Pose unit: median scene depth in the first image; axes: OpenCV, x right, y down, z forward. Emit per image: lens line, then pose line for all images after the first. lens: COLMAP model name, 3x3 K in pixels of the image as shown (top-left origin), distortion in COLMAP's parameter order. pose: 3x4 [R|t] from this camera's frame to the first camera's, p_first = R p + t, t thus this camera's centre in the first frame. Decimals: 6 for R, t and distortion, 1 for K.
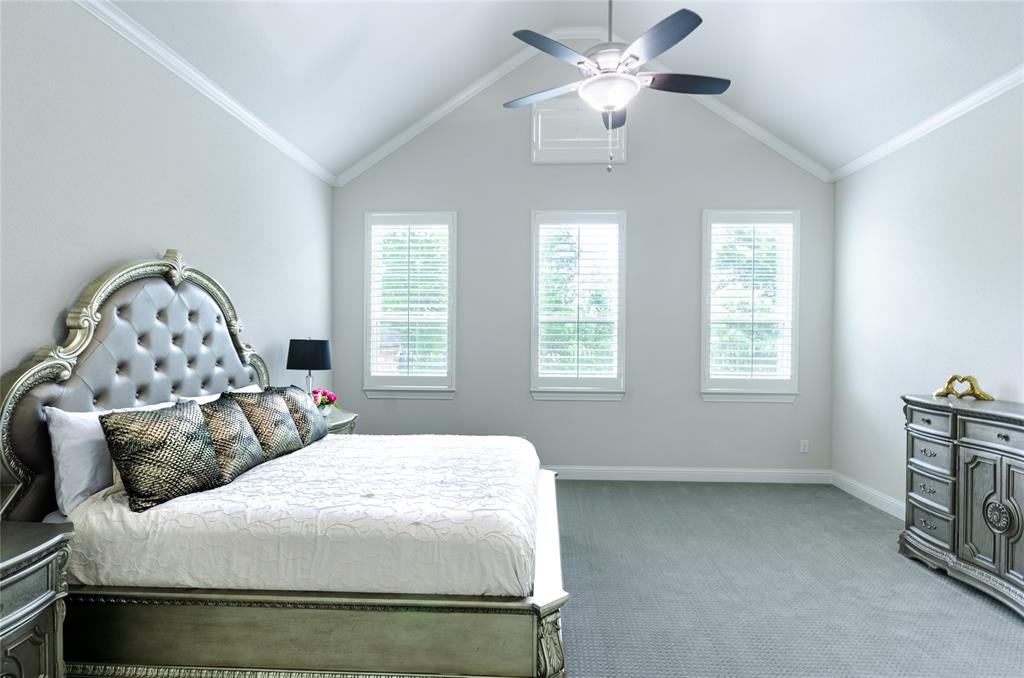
lens RADIAL K [[544.4, 0, 523.1], [0, 544.4, 344.8], [0, 0, 1]] dist [0.002593, -0.000693]
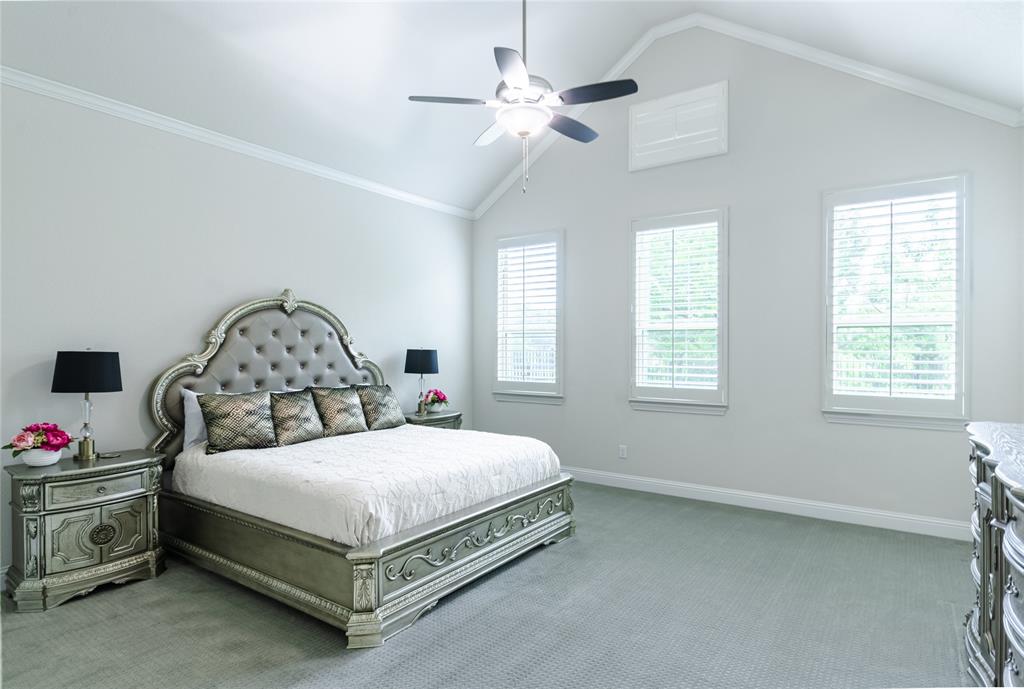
lens RADIAL K [[559.0, 0, 524.5], [0, 559.0, 351.0], [0, 0, 1]] dist [0.003463, 0.000408]
pose [[0.845204, -0.003179, -0.534434, 0.703738], [-0.000788, 0.999974, -0.007194, 0.003877], [0.534443, 0.006501, 0.845179, 0.060403]]
